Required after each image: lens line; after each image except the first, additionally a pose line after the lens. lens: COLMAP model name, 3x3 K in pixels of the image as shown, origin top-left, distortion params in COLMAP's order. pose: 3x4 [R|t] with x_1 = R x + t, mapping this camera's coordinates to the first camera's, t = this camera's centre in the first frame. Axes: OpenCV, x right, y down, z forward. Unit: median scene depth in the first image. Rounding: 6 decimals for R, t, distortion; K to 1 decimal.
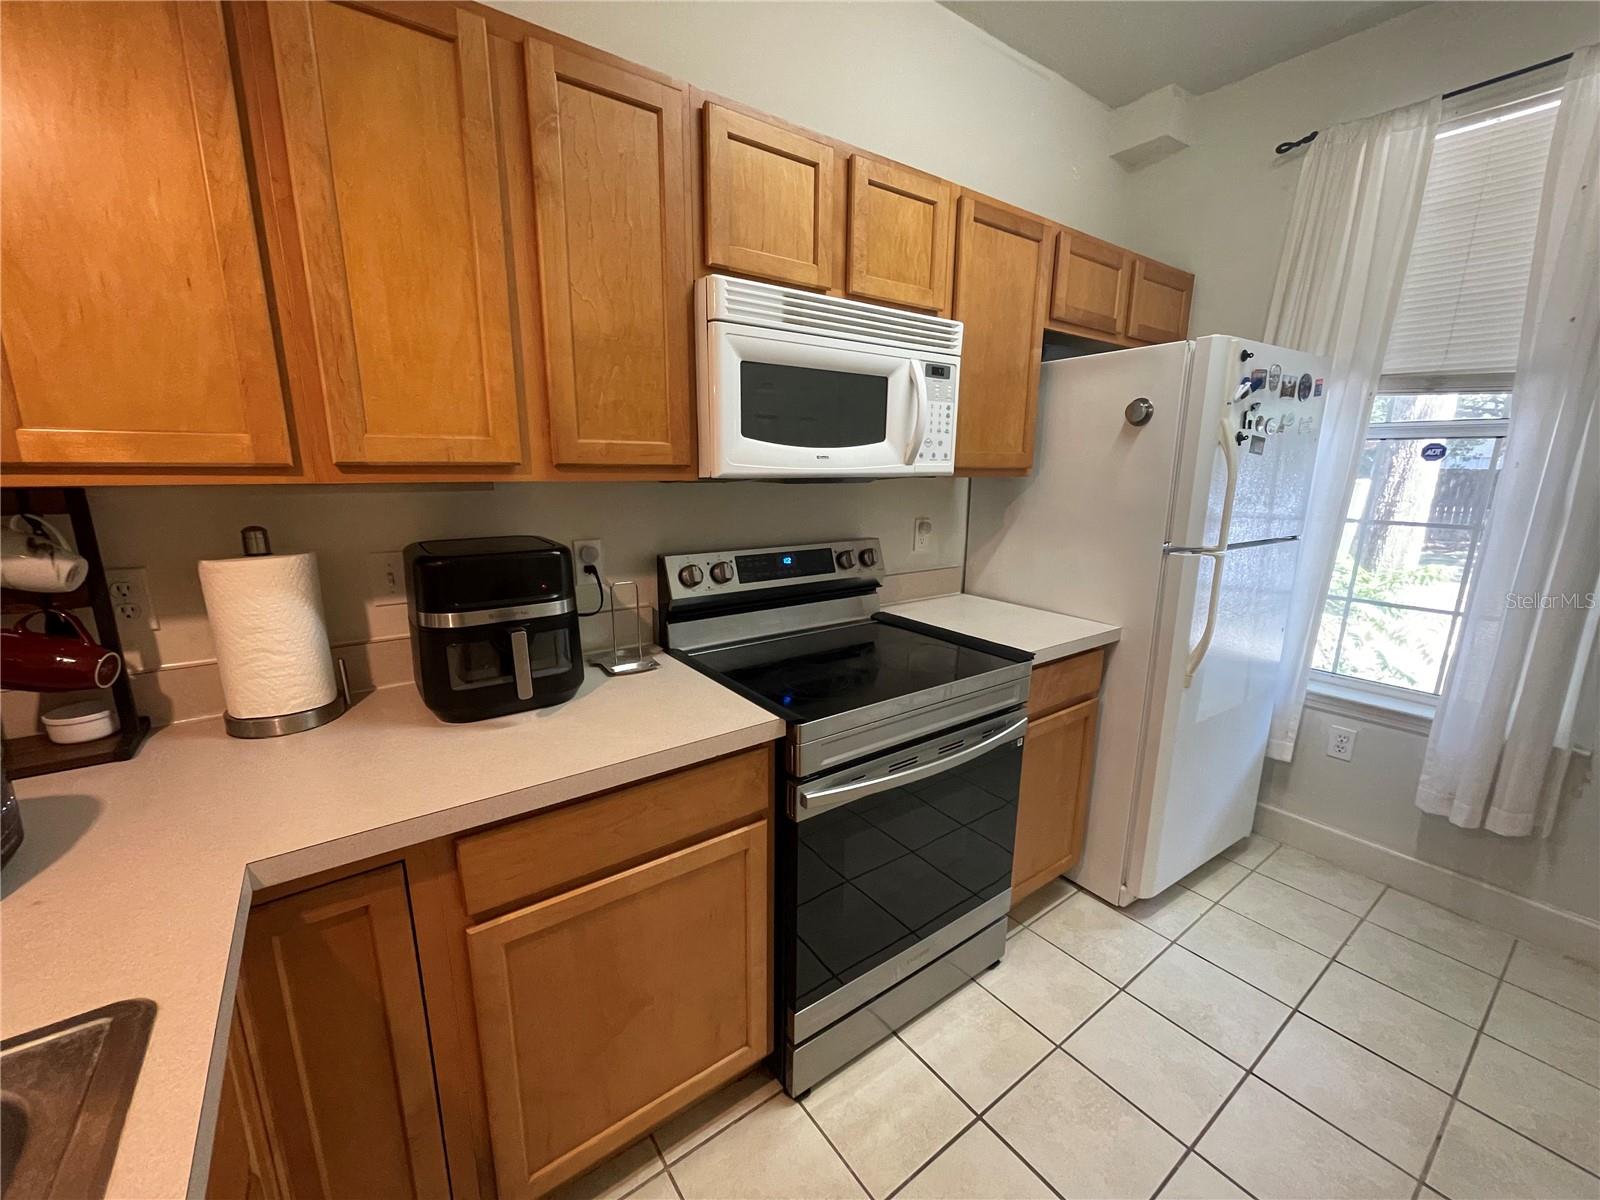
lens RADIAL K [[646.8, 0, 791.8], [0, 646.8, 607.3], [0, 0, 1]] dist [-0.001834, 0.000707]
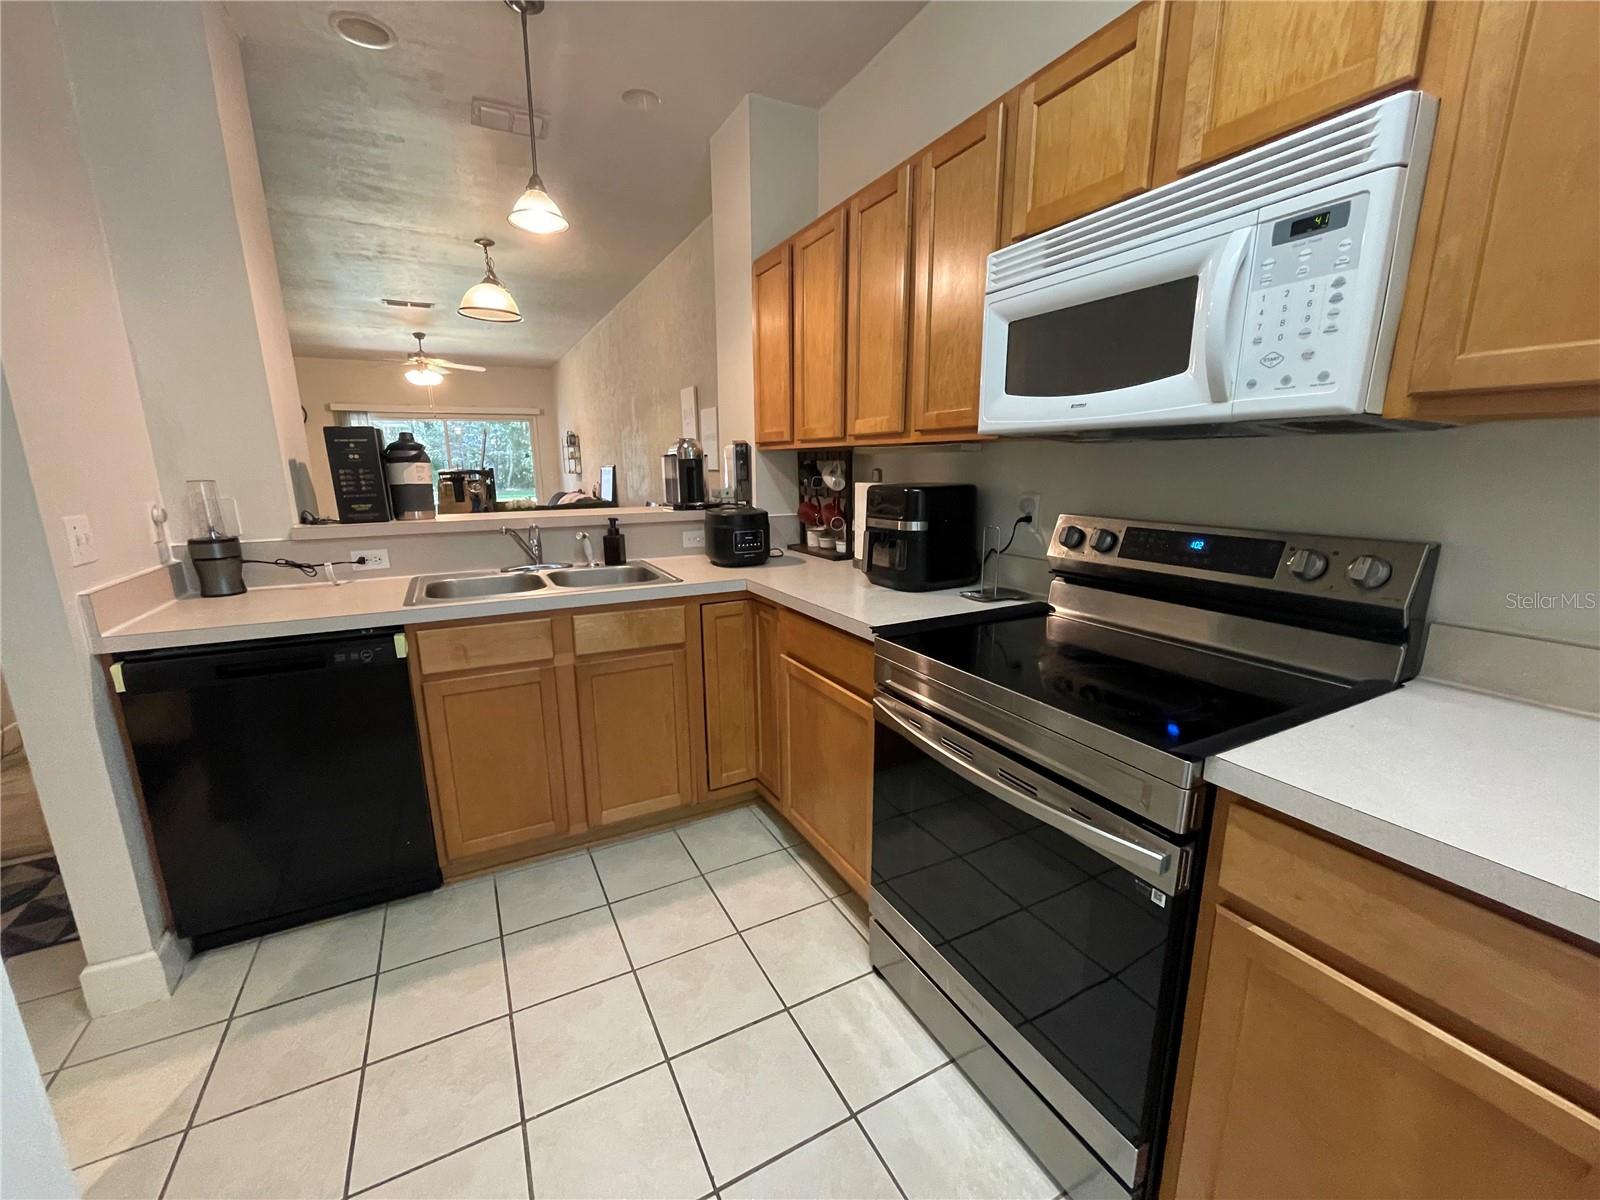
lens RADIAL K [[646.8, 0, 788.5], [0, 646.8, 603.8], [0, 0, 1]] dist [-0.001834, 0.000707]
pose [[-0.148047, 0.207764, -0.966911, 0.913251], [-0.204762, 0.950060, 0.235495, -0.099031], [0.967551, 0.232851, -0.098111, 0.717831]]
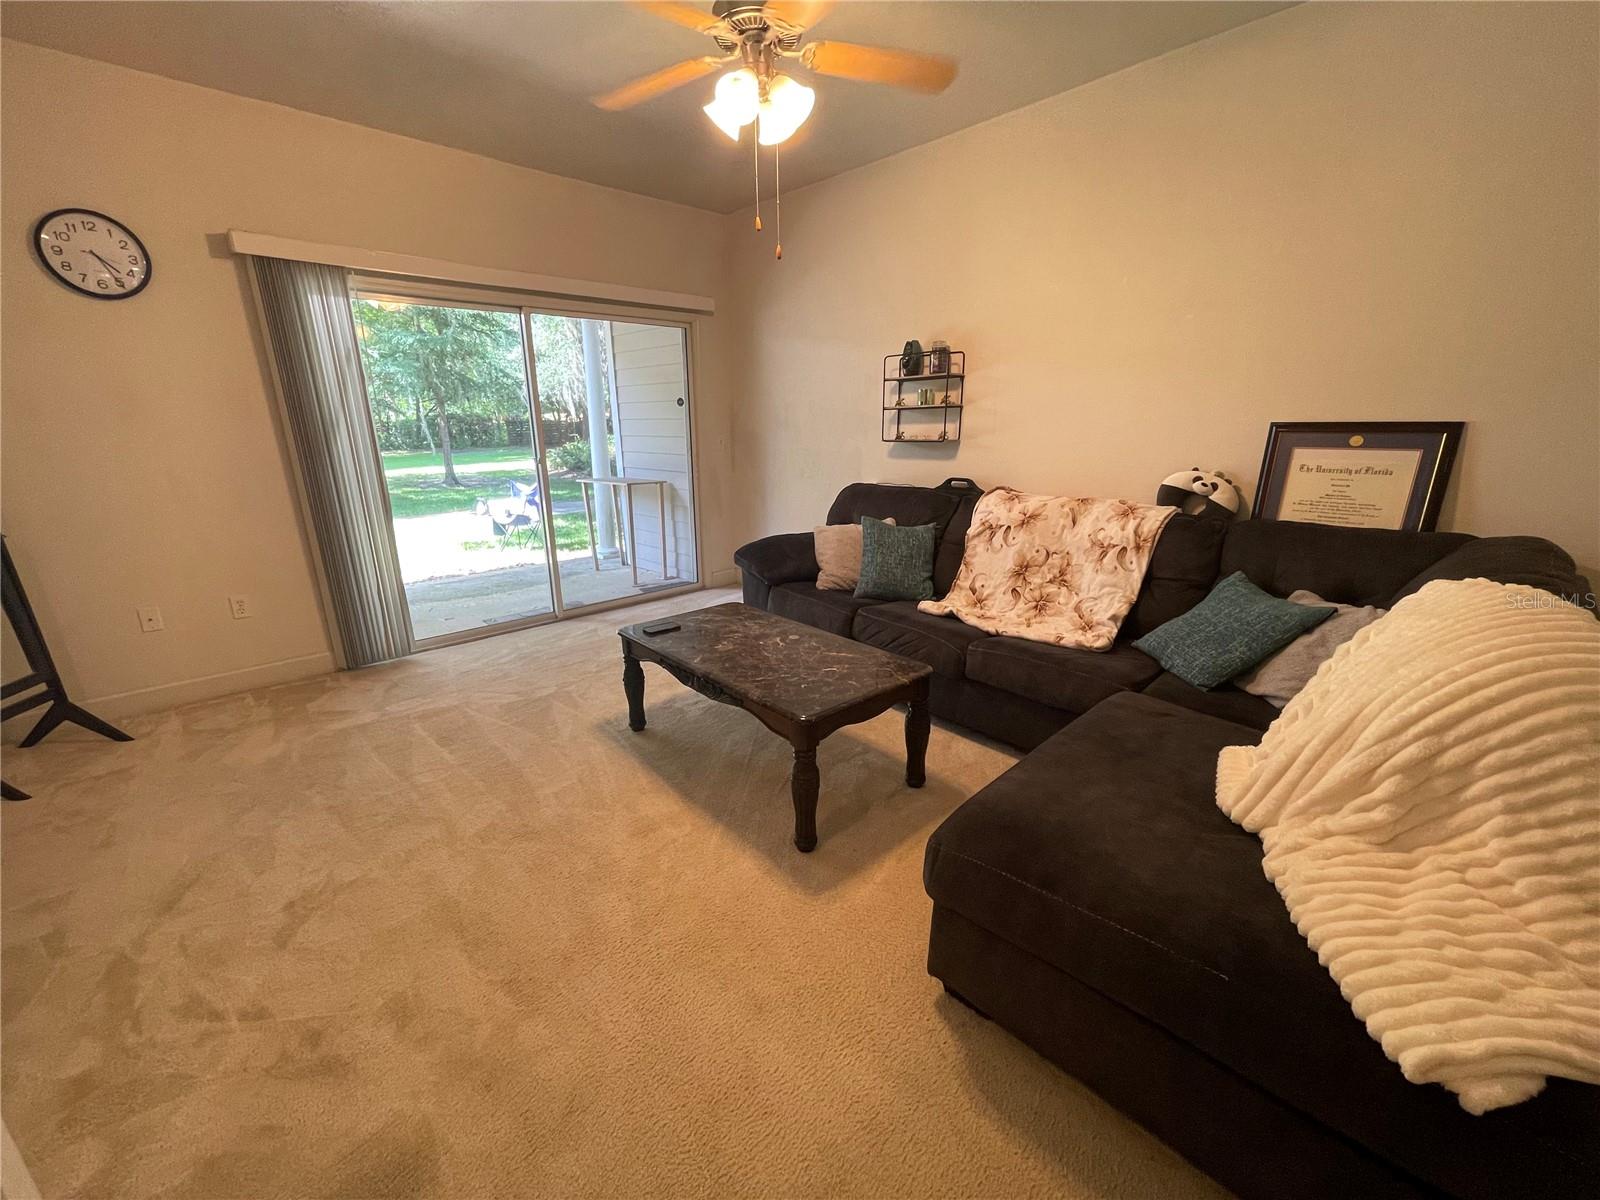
lens RADIAL K [[646.8, 0, 790.1], [0, 646.8, 609.1], [0, 0, 1]] dist [-0.001834, 0.000707]
pose [[0.128200, 0.277320, -0.952186, -1.835502], [-0.205142, 0.946759, 0.248120, 0.579114], [0.970300, 0.163524, 0.178264, -2.484757]]
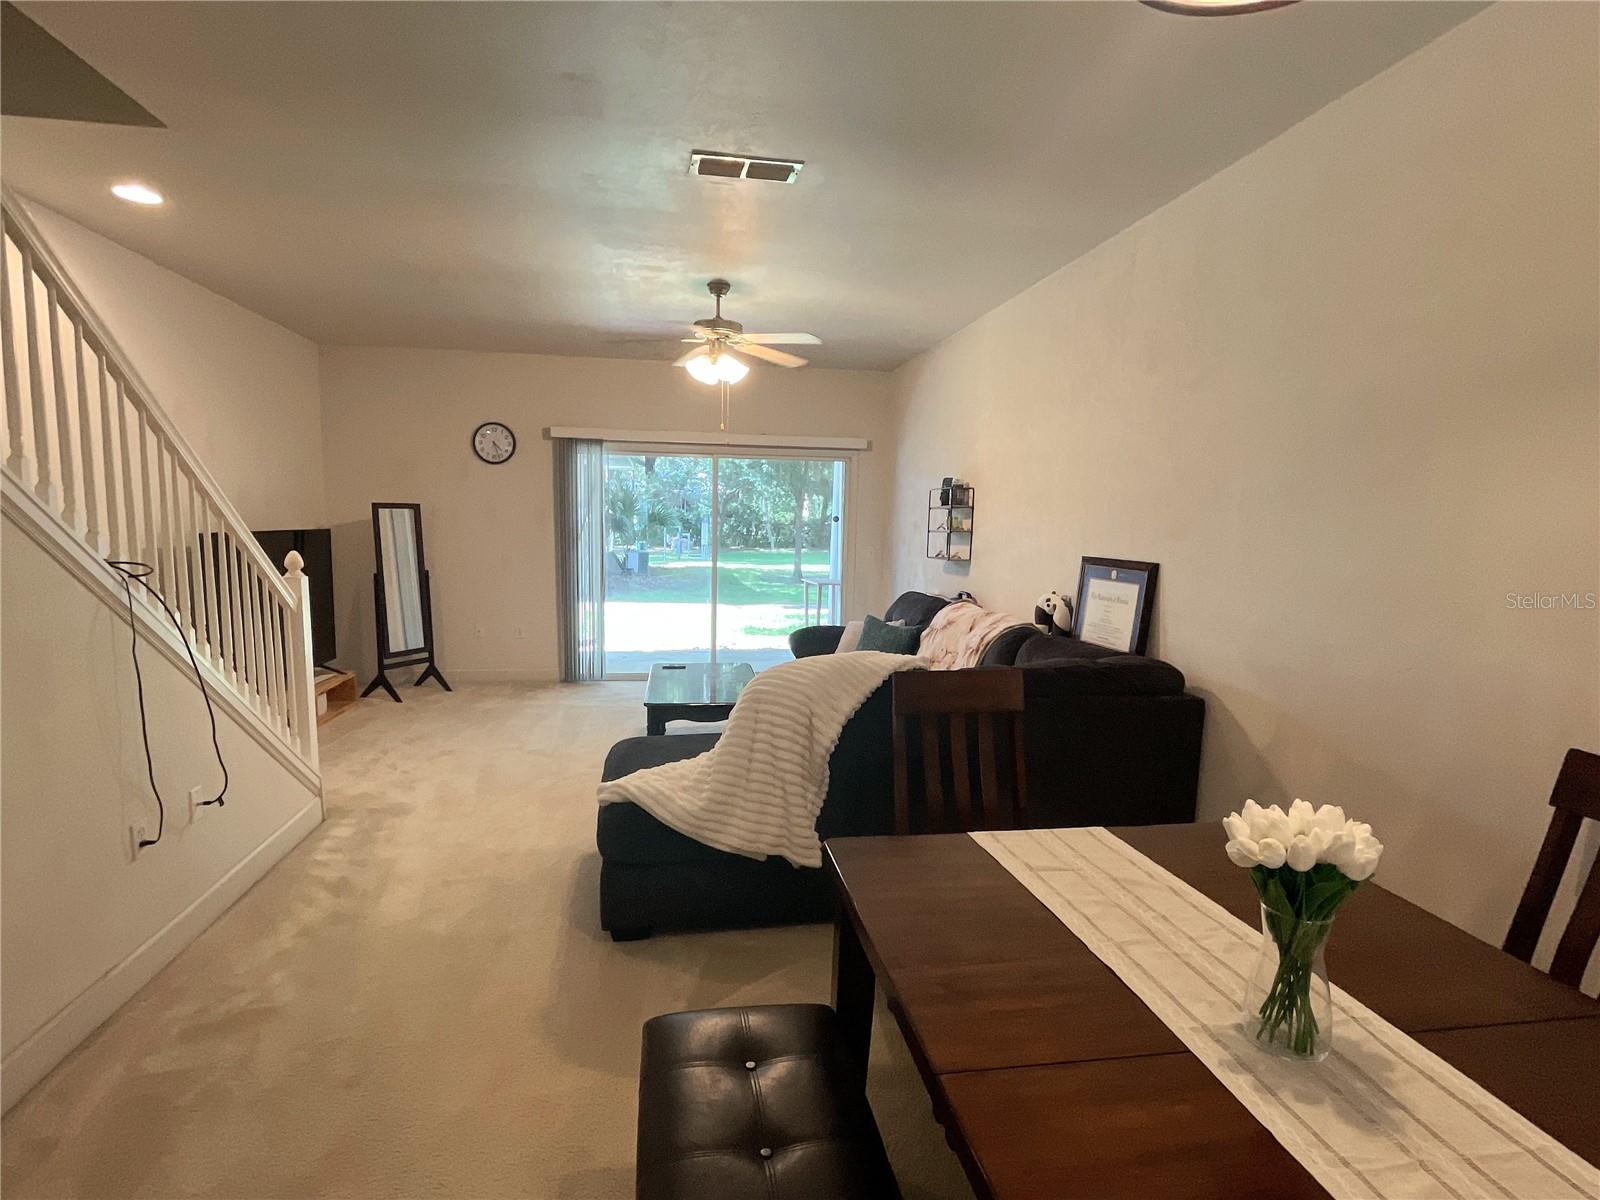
lens RADIAL K [[806.9, 0, 790.0], [0, 806.9, 612.8], [0, 0, 1]] dist [-0.001408, 0.000810]
pose [[-0.443885, 0.092292, -0.891319, -0.854368], [-0.215019, 0.954651, 0.205931, 0.158360], [0.869904, 0.283060, -0.403911, -0.897412]]
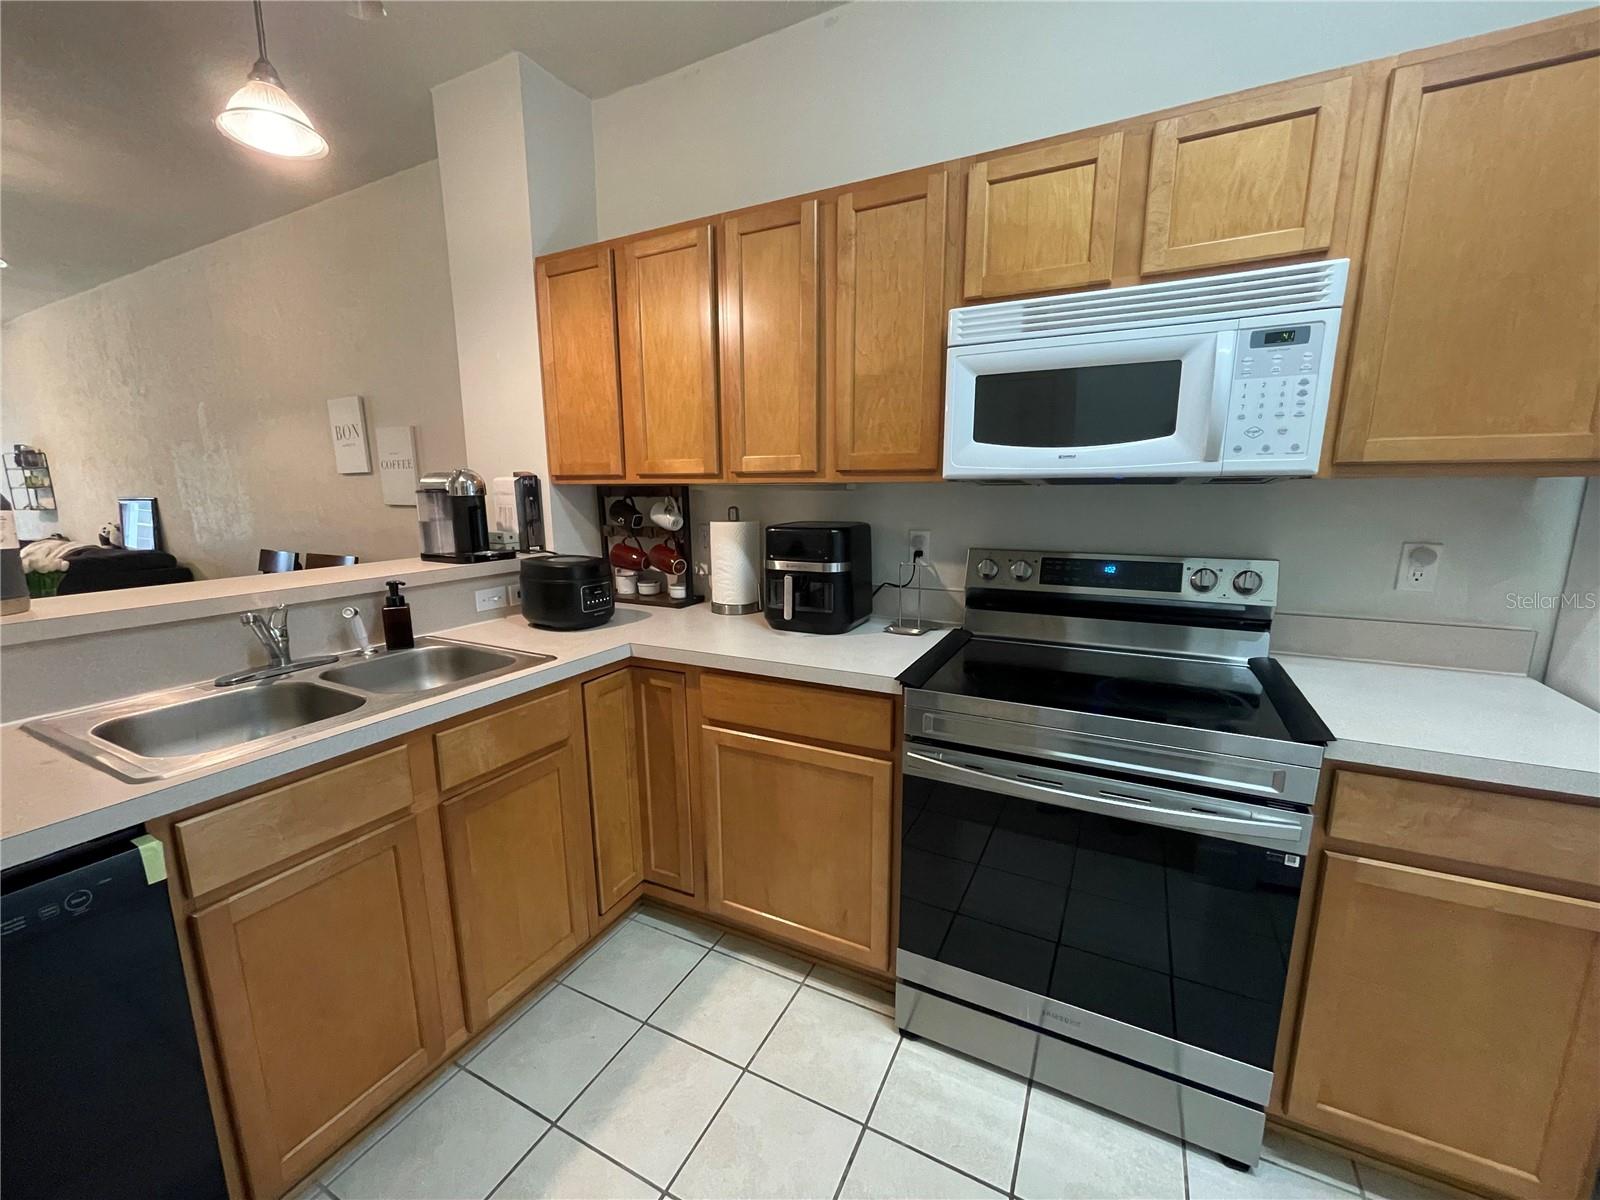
lens RADIAL K [[646.8, 0, 792.4], [0, 646.8, 605.9], [0, 0, 1]] dist [-0.001834, 0.000707]
pose [[0.450549, 0.157041, -0.878831, 0.698347], [-0.183570, 0.979668, 0.080949, -0.014724], [0.873675, 0.124855, 0.470217, 0.193648]]
